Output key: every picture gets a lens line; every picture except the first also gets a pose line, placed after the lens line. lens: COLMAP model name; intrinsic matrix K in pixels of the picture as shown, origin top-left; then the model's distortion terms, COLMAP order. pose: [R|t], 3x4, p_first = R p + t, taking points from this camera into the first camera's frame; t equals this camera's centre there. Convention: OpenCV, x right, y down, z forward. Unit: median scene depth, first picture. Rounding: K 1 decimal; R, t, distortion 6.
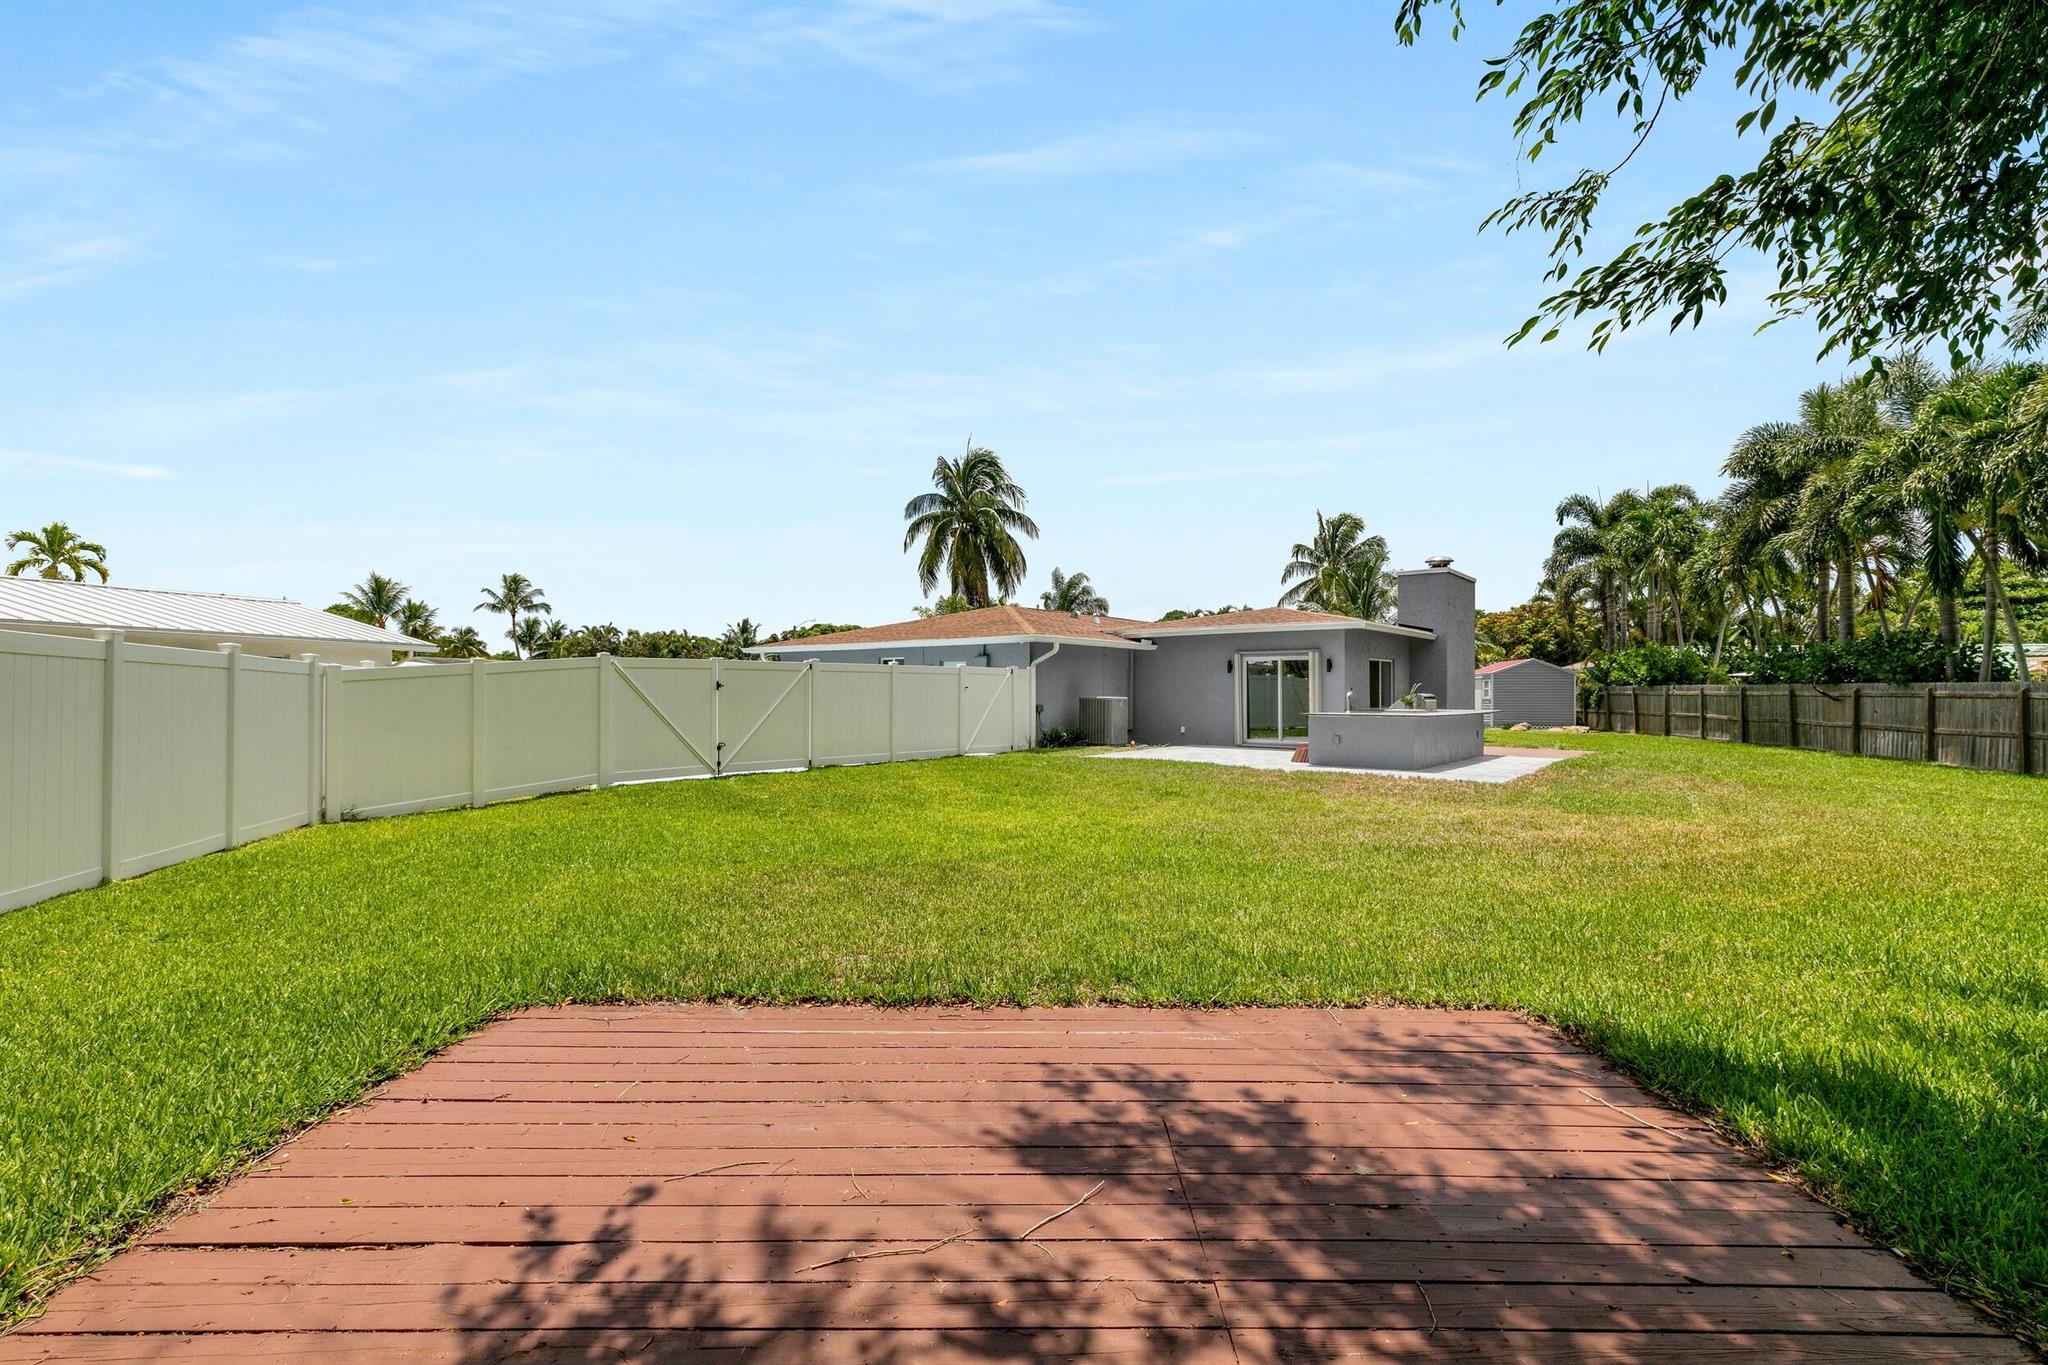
lens RADIAL K [[925.7, 0, 1021.6], [0, 925.7, 749.0], [0, 0, 1]] dist [-0.002081, -0.000116]
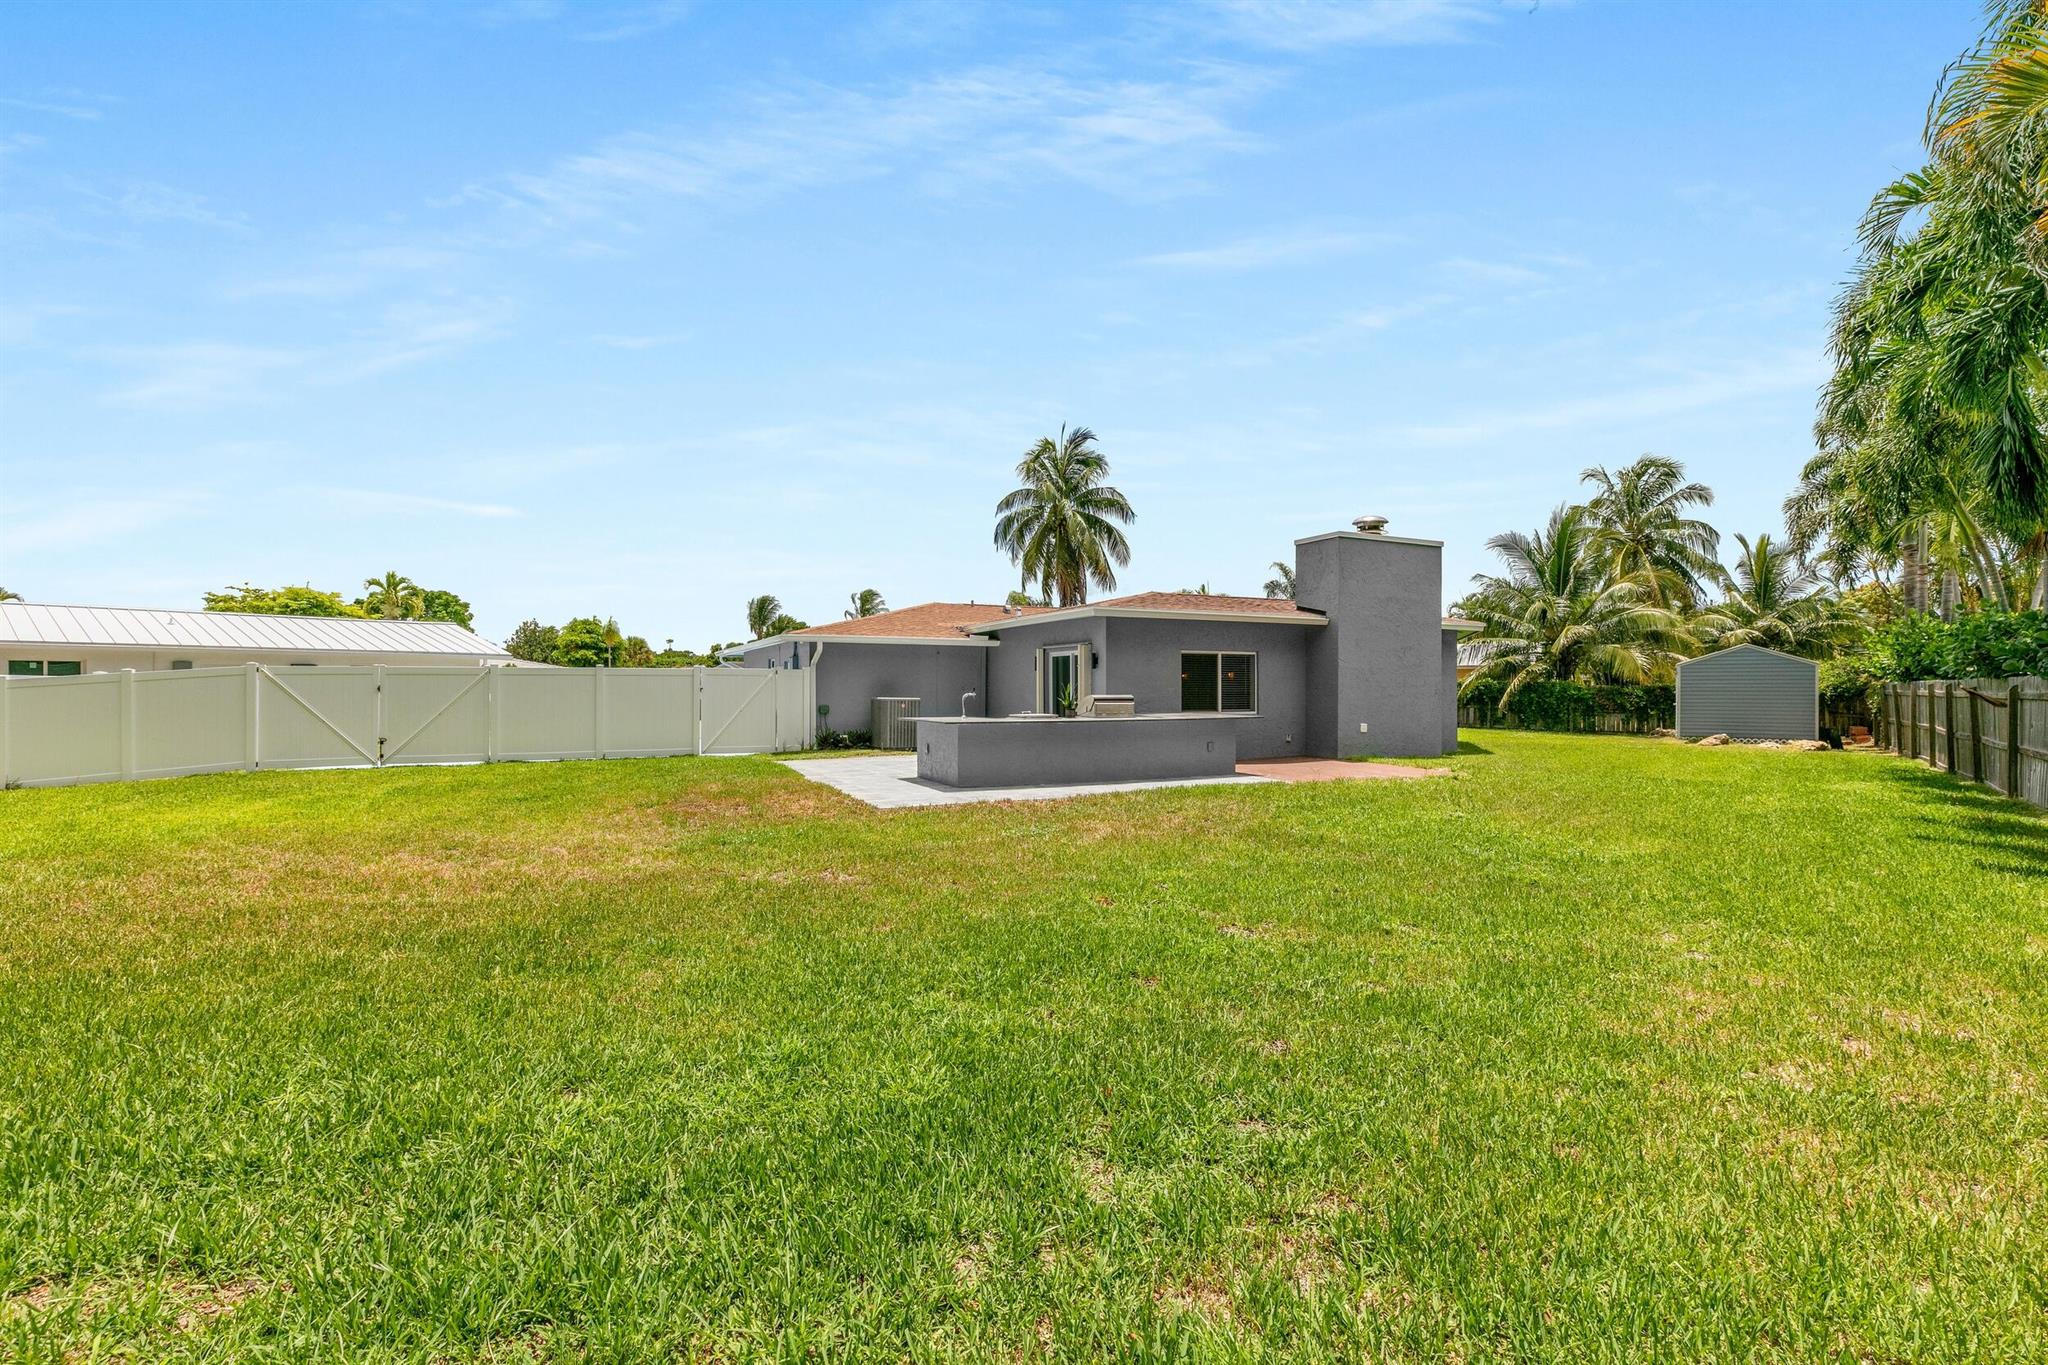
lens RADIAL K [[925.7, 0, 1021.6], [0, 925.7, 749.0], [0, 0, 1]] dist [-0.002081, -0.000116]
pose [[0.898688, 0.025640, -0.437839, 0.519675], [-0.024170, 0.999668, 0.008931, -0.013024], [0.437922, 0.002556, 0.899009, 0.179522]]
